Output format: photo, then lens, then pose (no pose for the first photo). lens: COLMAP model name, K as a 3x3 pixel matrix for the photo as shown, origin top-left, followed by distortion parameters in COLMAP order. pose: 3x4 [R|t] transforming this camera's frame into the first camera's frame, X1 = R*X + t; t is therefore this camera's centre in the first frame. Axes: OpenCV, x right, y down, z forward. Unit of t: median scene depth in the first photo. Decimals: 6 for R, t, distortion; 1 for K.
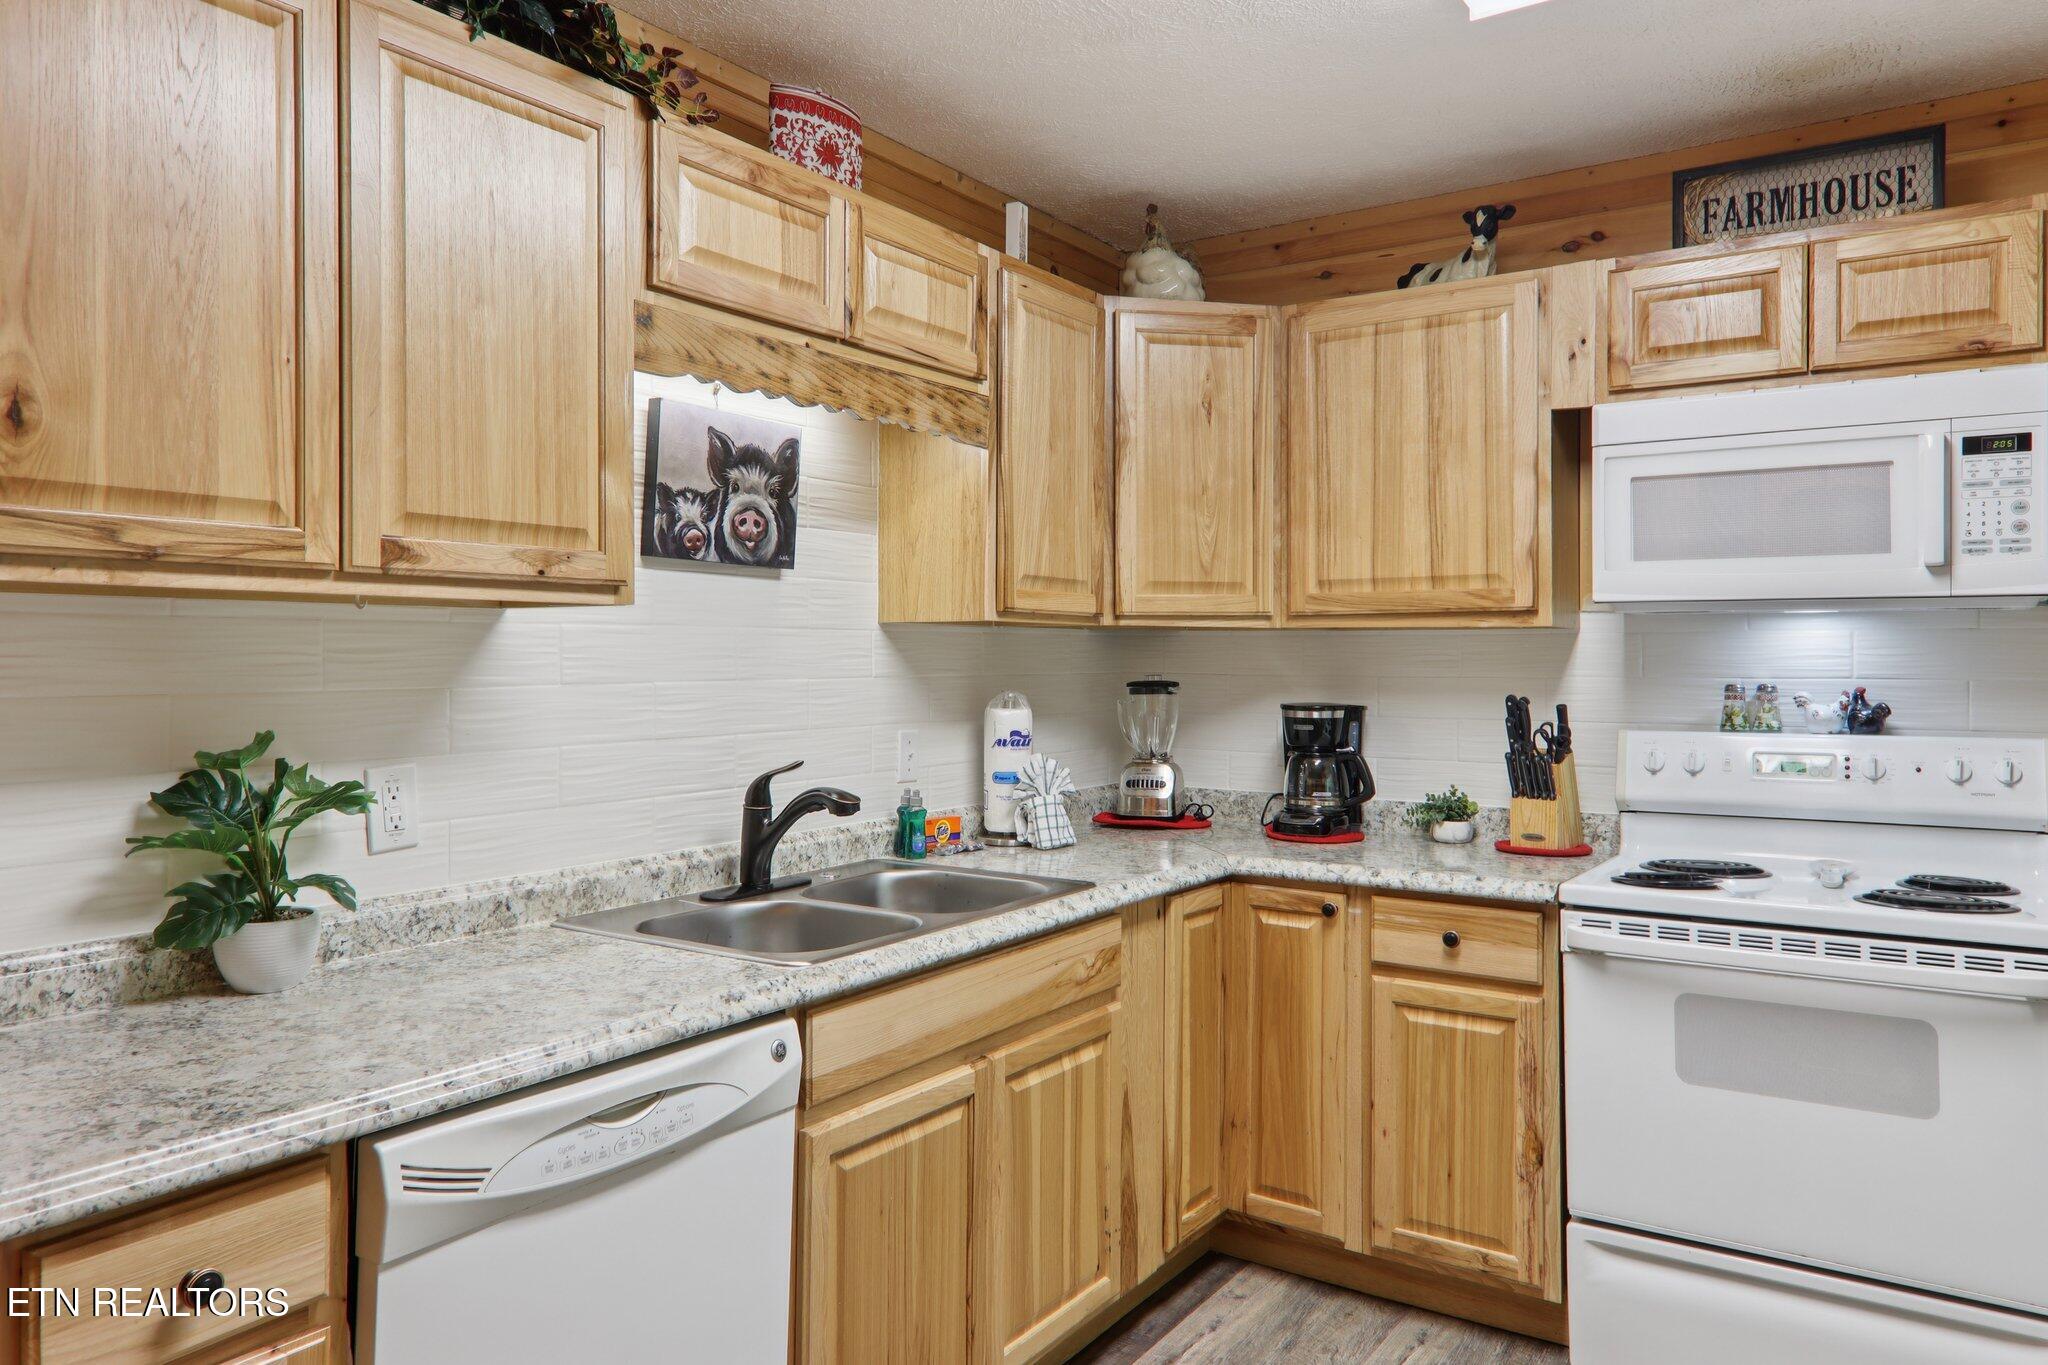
lens RADIAL K [[1388.3, 0, 1028.1], [0, 1388.3, 649.0], [0, 0, 1]] dist [0.026578, -0.003448]
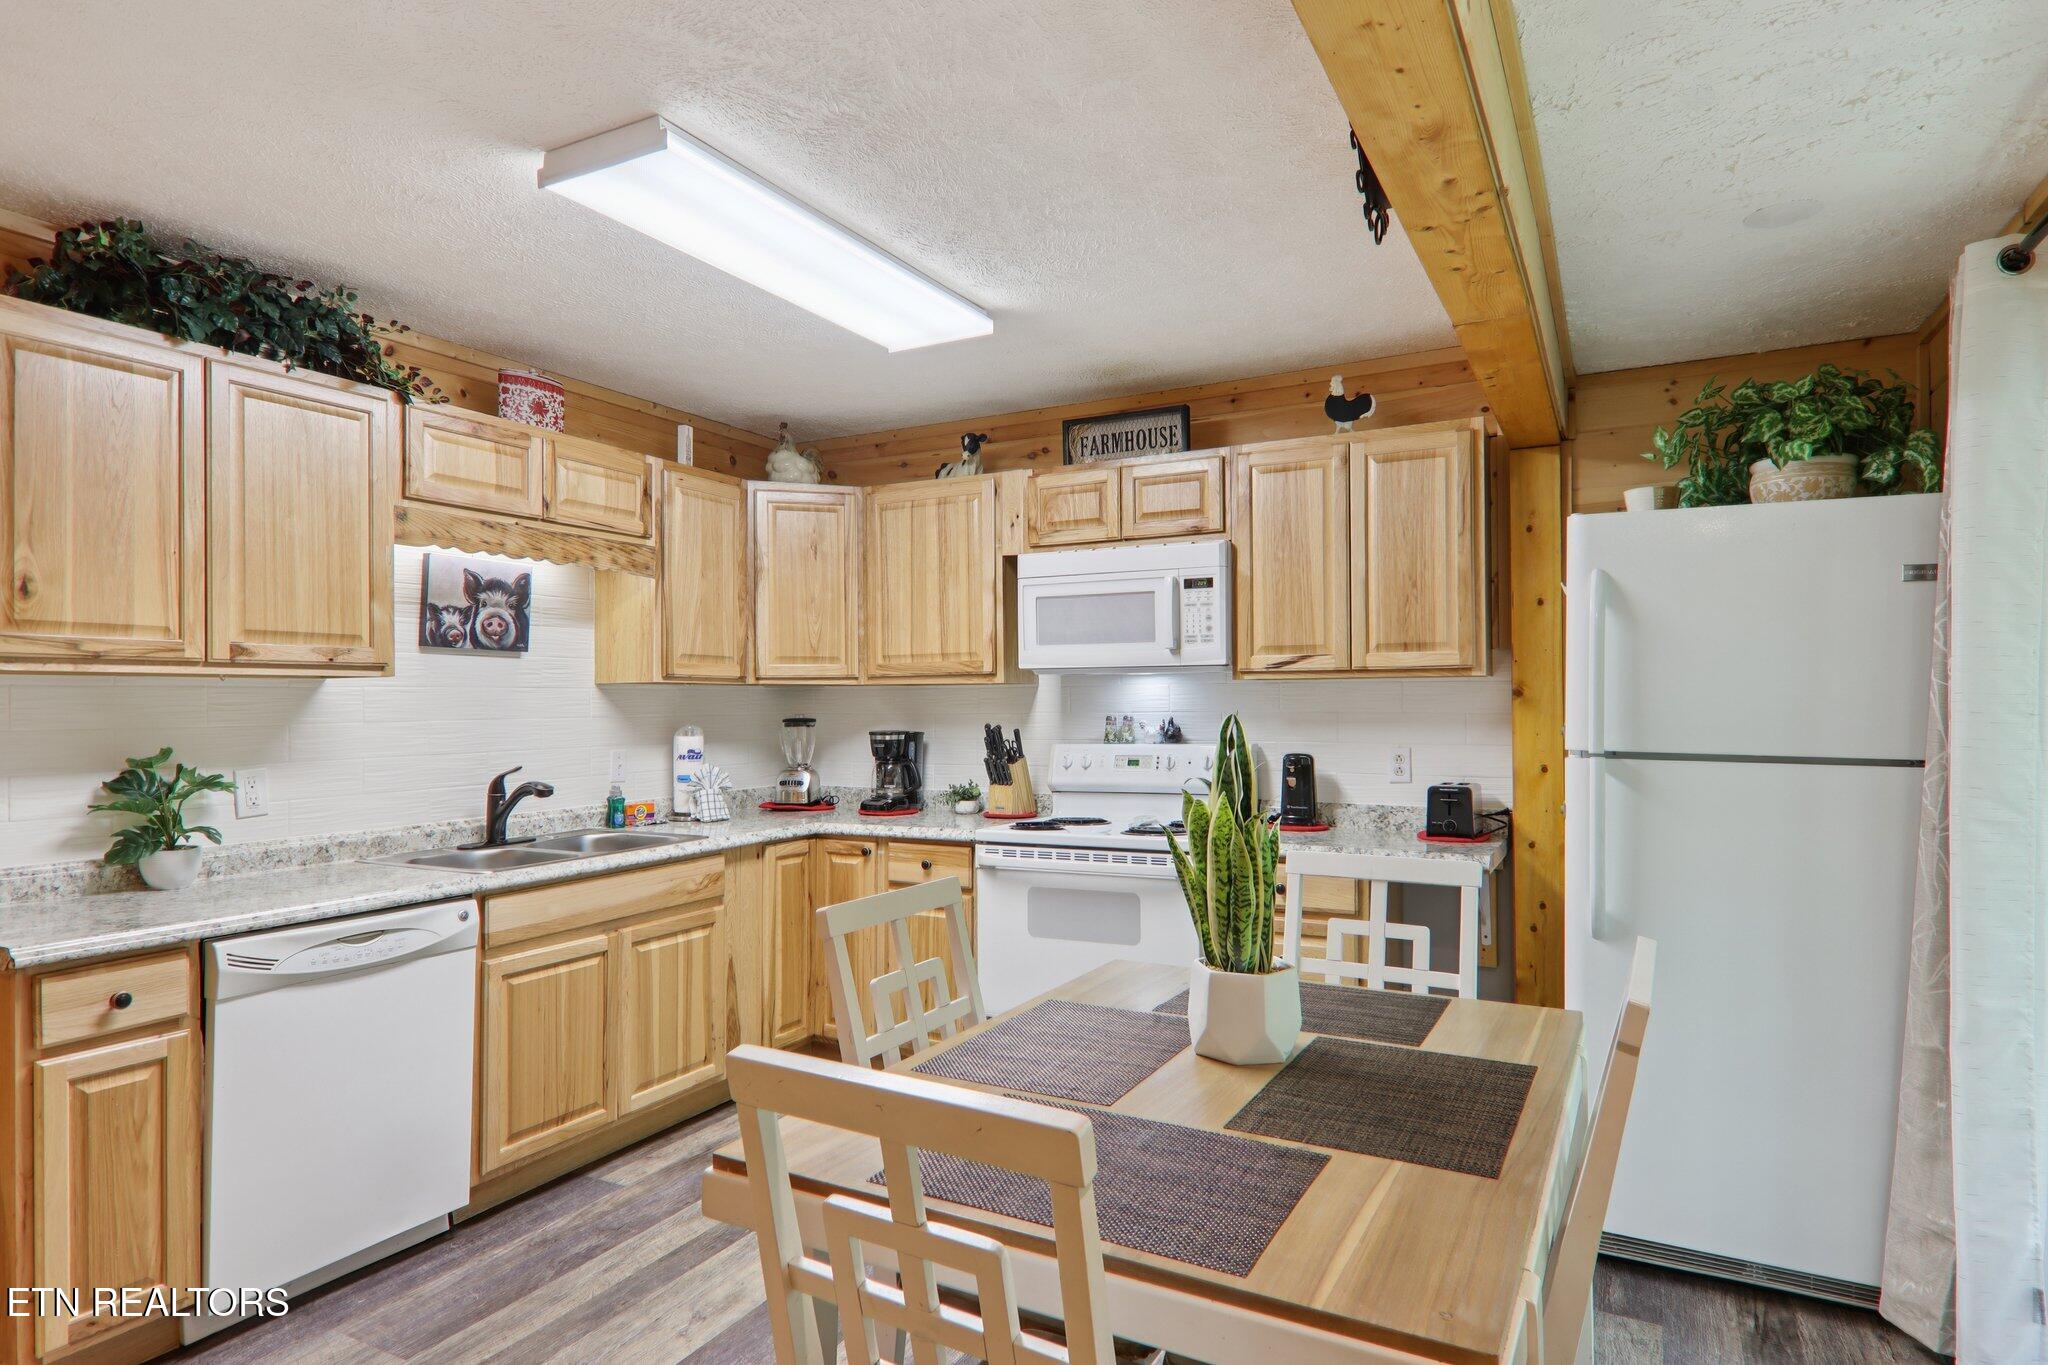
lens RADIAL K [[1124.7, 0, 1031.0], [0, 1124.7, 693.6], [0, 0, 1]] dist [0.018089, -0.018384]
pose [[0.994318, -0.007953, 0.106149, 0.308223], [0.008258, 0.999963, -0.002430, 0.000289], [-0.106126, 0.003293, 0.994347, -0.432368]]
